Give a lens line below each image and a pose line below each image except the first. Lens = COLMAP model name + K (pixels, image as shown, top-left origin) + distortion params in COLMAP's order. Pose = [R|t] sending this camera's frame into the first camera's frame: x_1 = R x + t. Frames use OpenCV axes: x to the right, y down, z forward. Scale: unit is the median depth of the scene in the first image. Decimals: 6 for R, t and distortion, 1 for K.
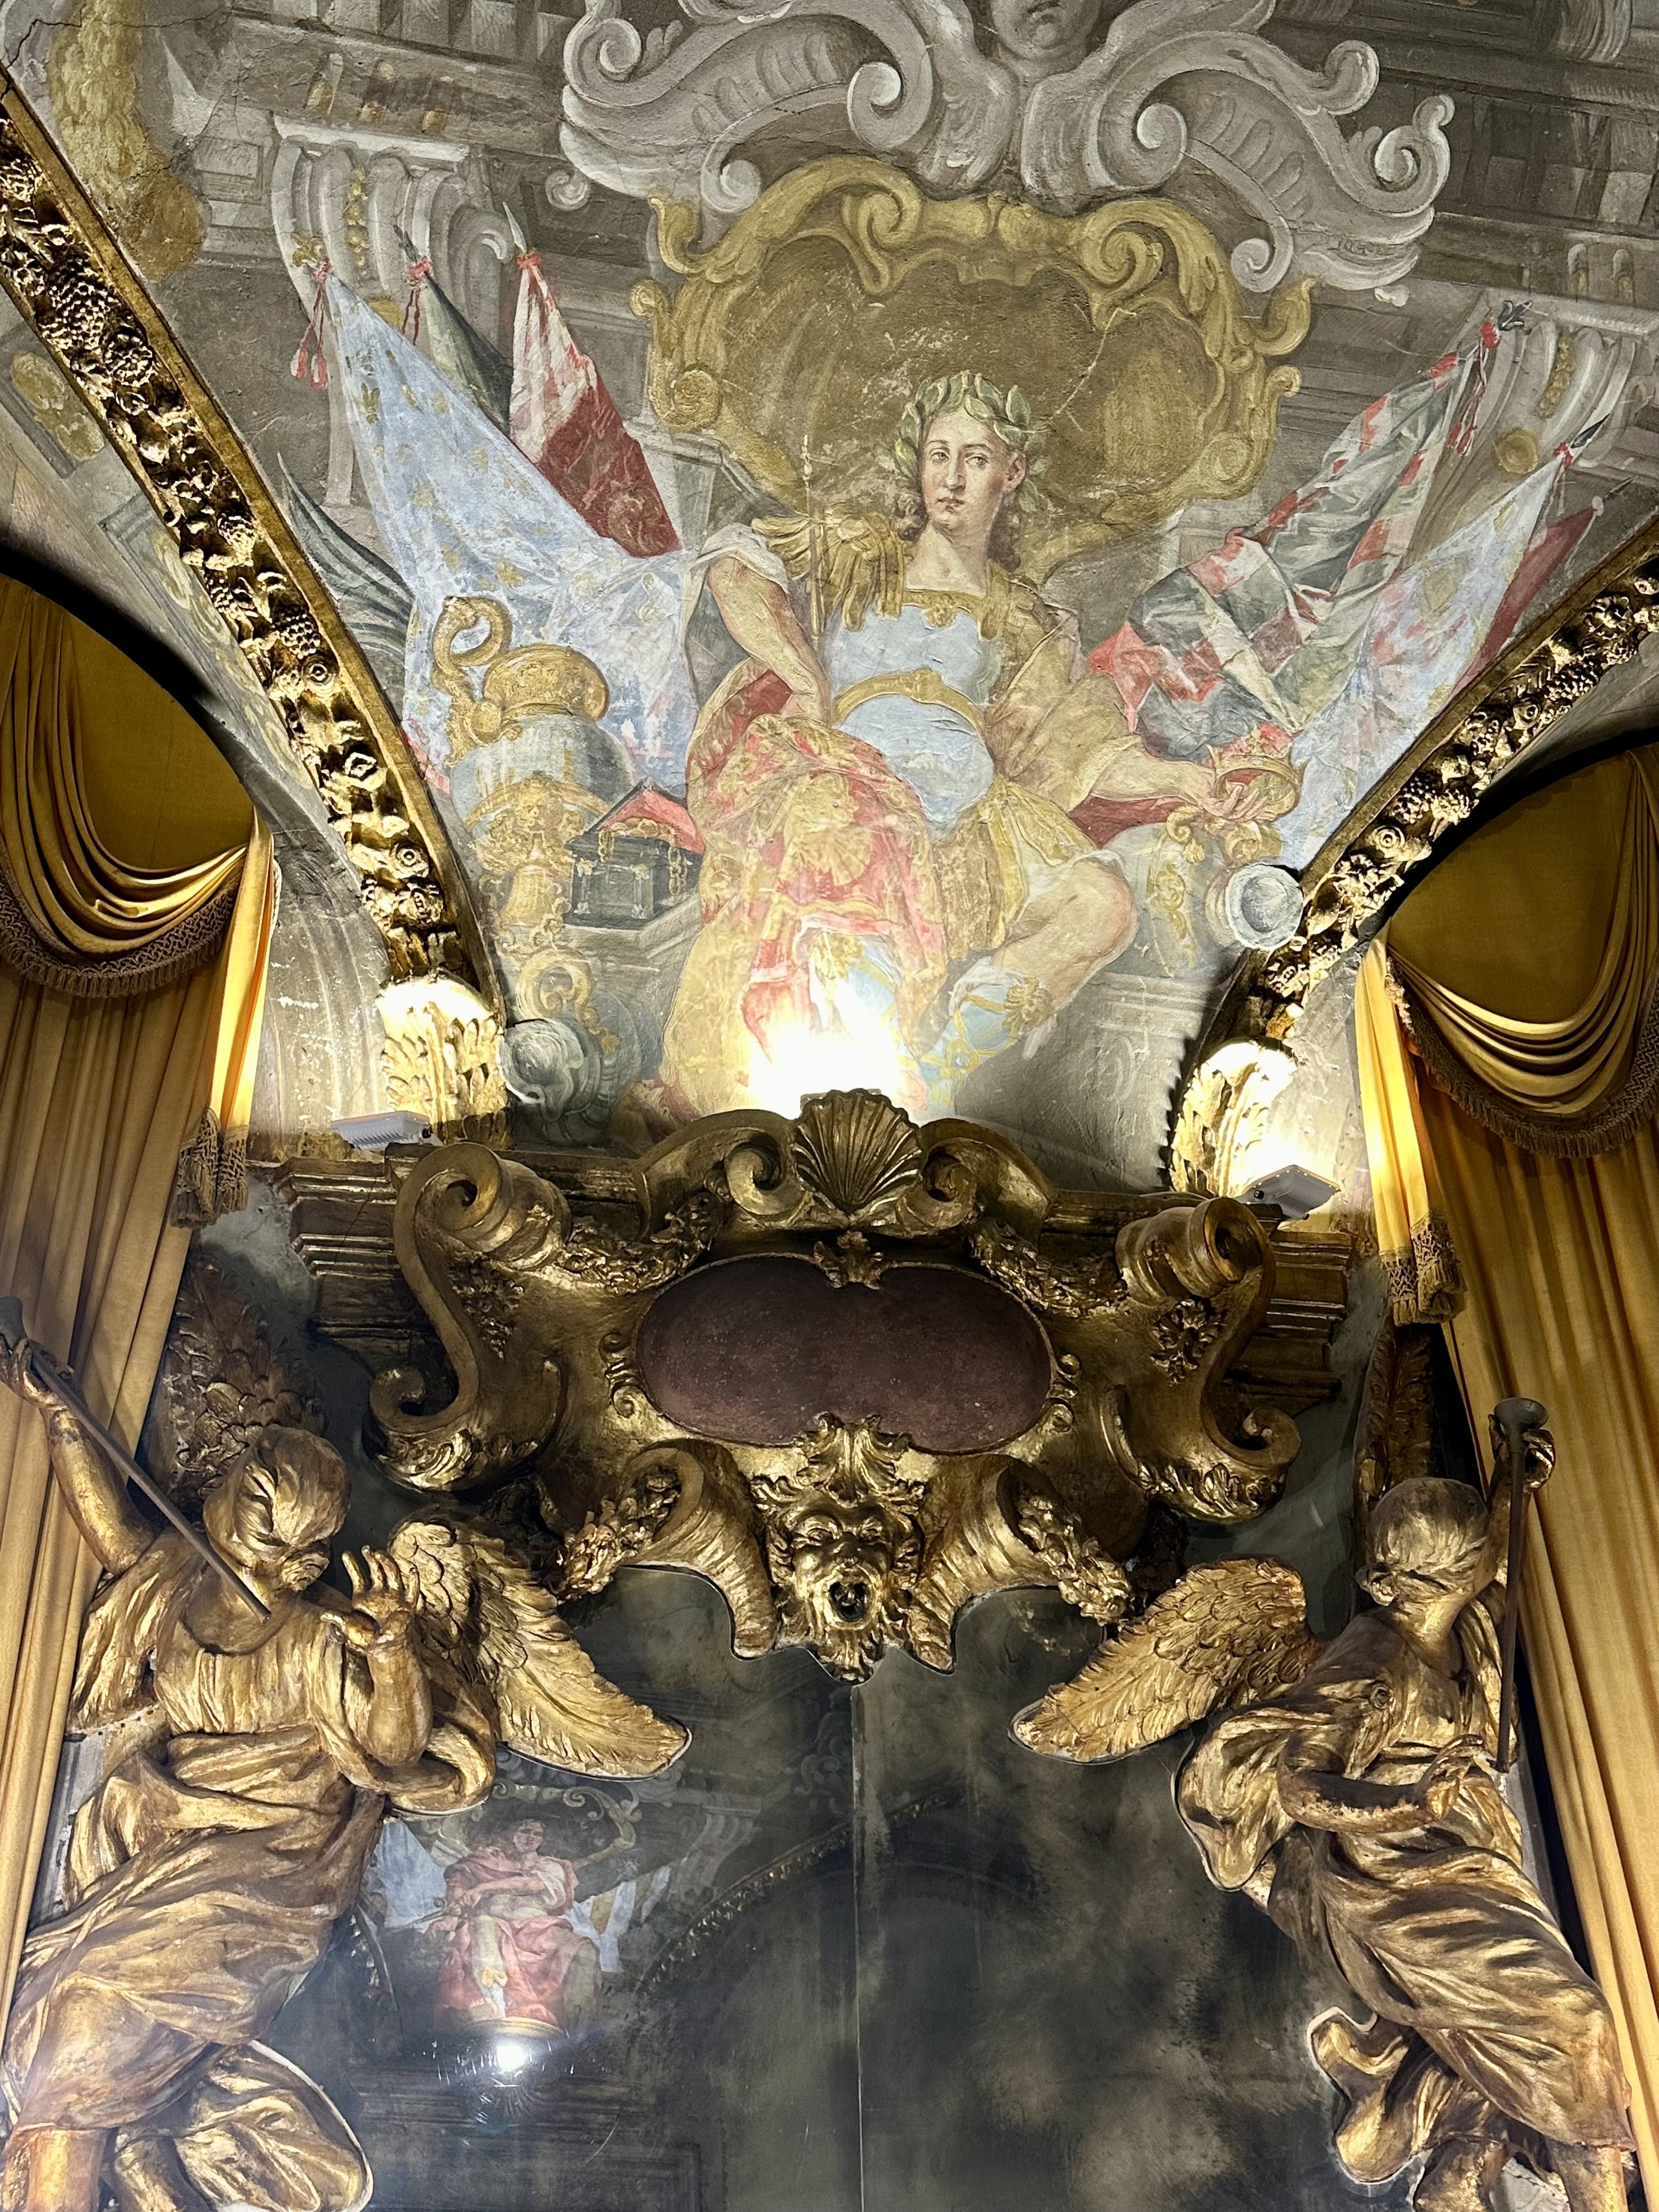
lens RADIAL K [[2087.4, 0, 824.7], [0, 2087.4, 1094.0], [0, 0, 1]] dist [0.190596, -0.409123]
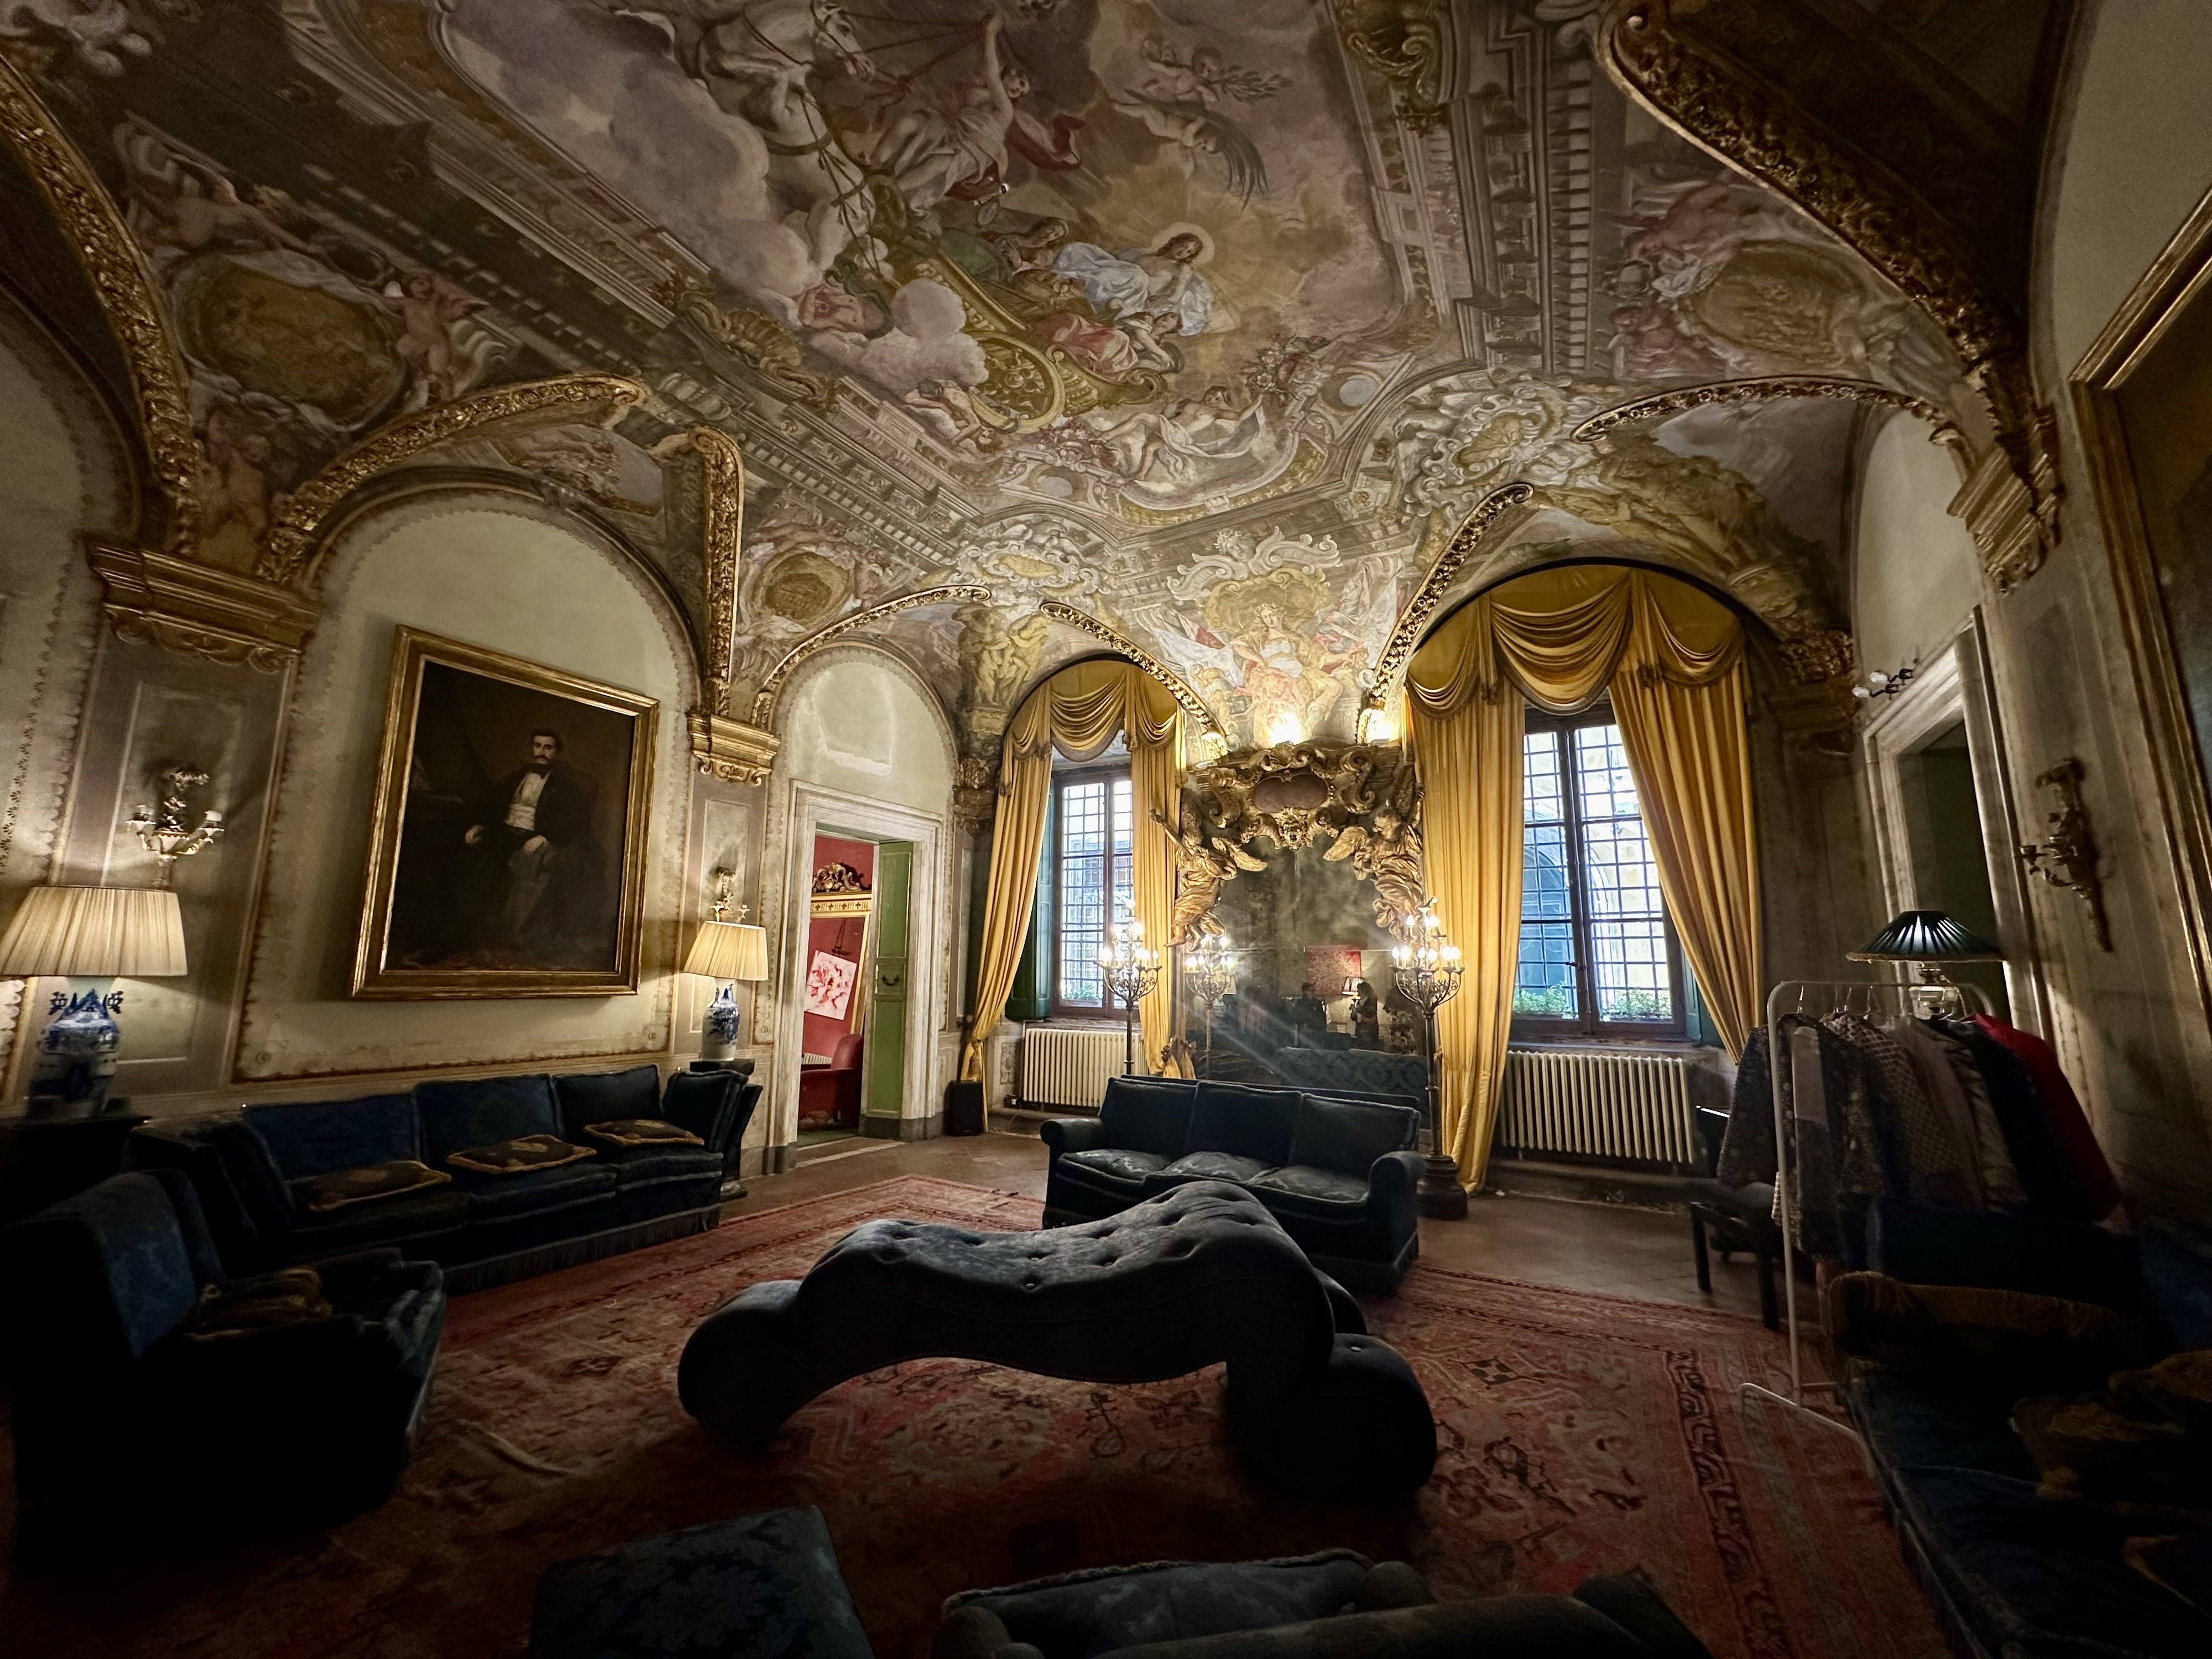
lens RADIAL K [[884.2, 0, 1107.9], [0, 884.2, 833.0], [0, 0, 1]] dist [-0.002542, 0.000335]
pose [[0.771524, -0.089336, -0.629897, 1.012495], [0.321206, 0.909335, 0.264458, -0.502053], [0.549162, -0.406362, 0.730268, -0.896323]]
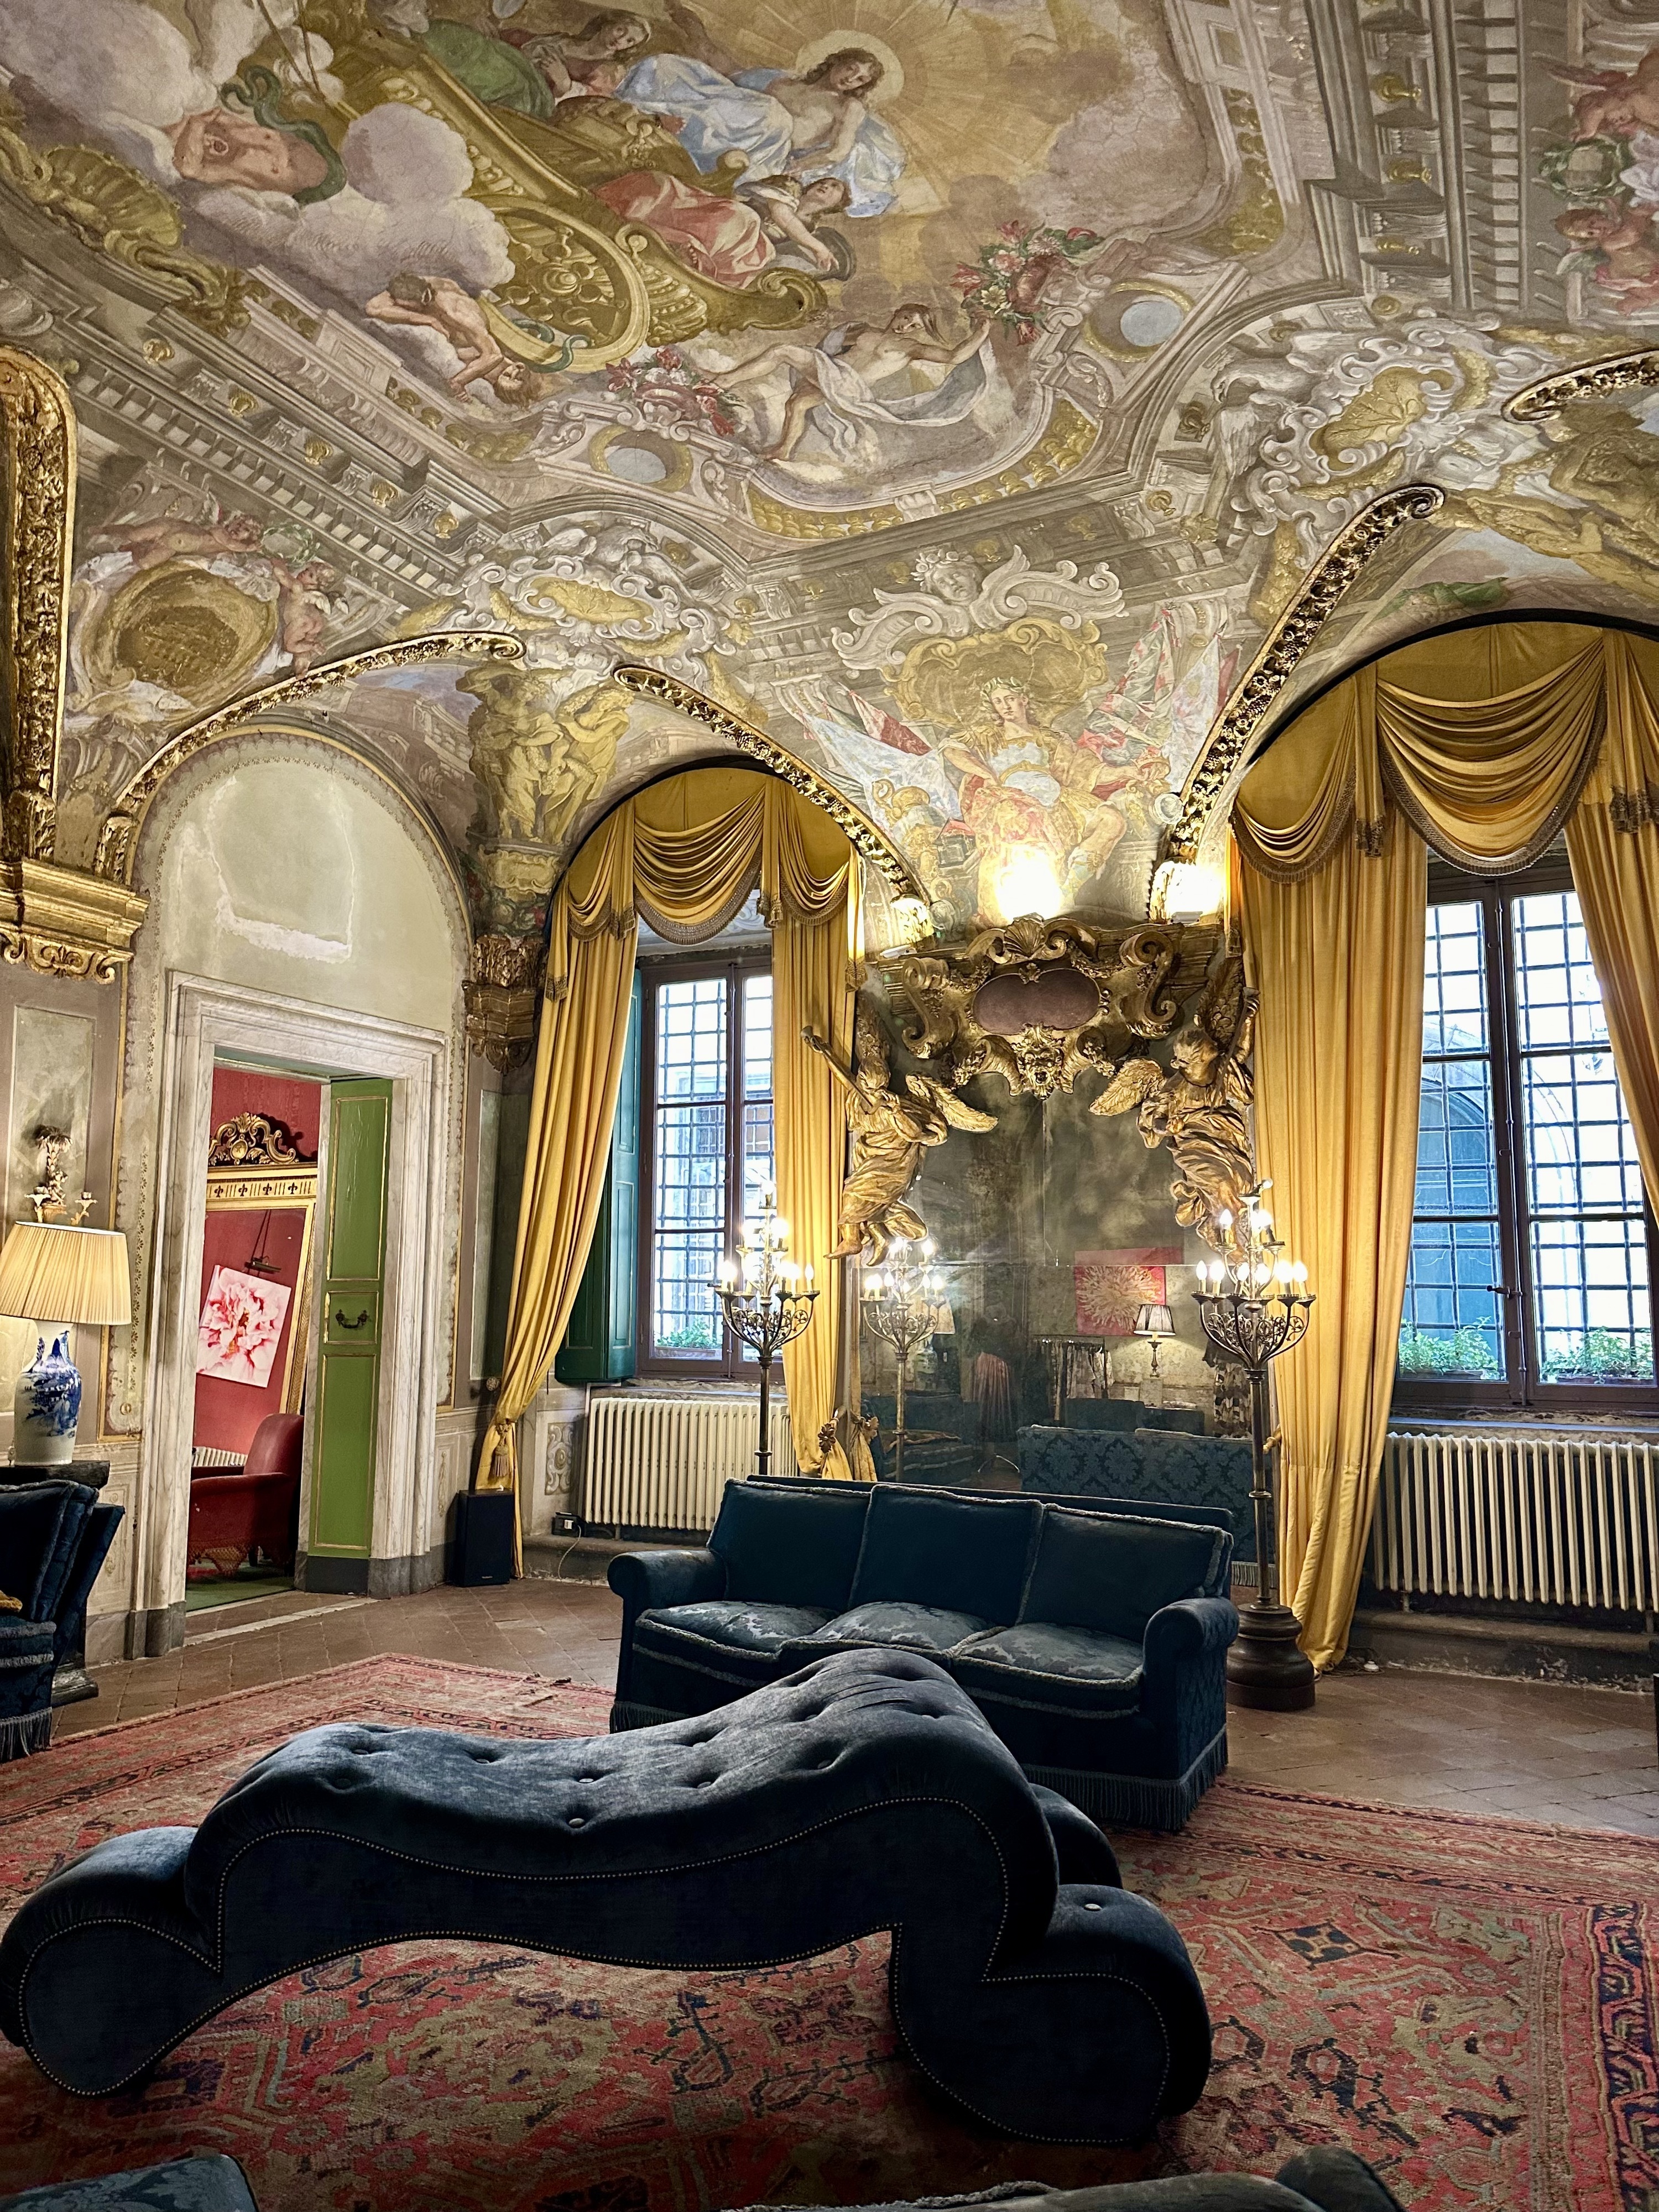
lens RADIAL K [[1537.4, 0, 836.4], [0, 1537.4, 1109.5], [0, 0, 1]] dist [0.141393, -0.229287]
pose [[0.808348, -0.063419, -0.585279, 1.072151], [0.300001, 0.899783, 0.316843, -0.534155], [0.506531, -0.431704, 0.746363, -0.925882]]
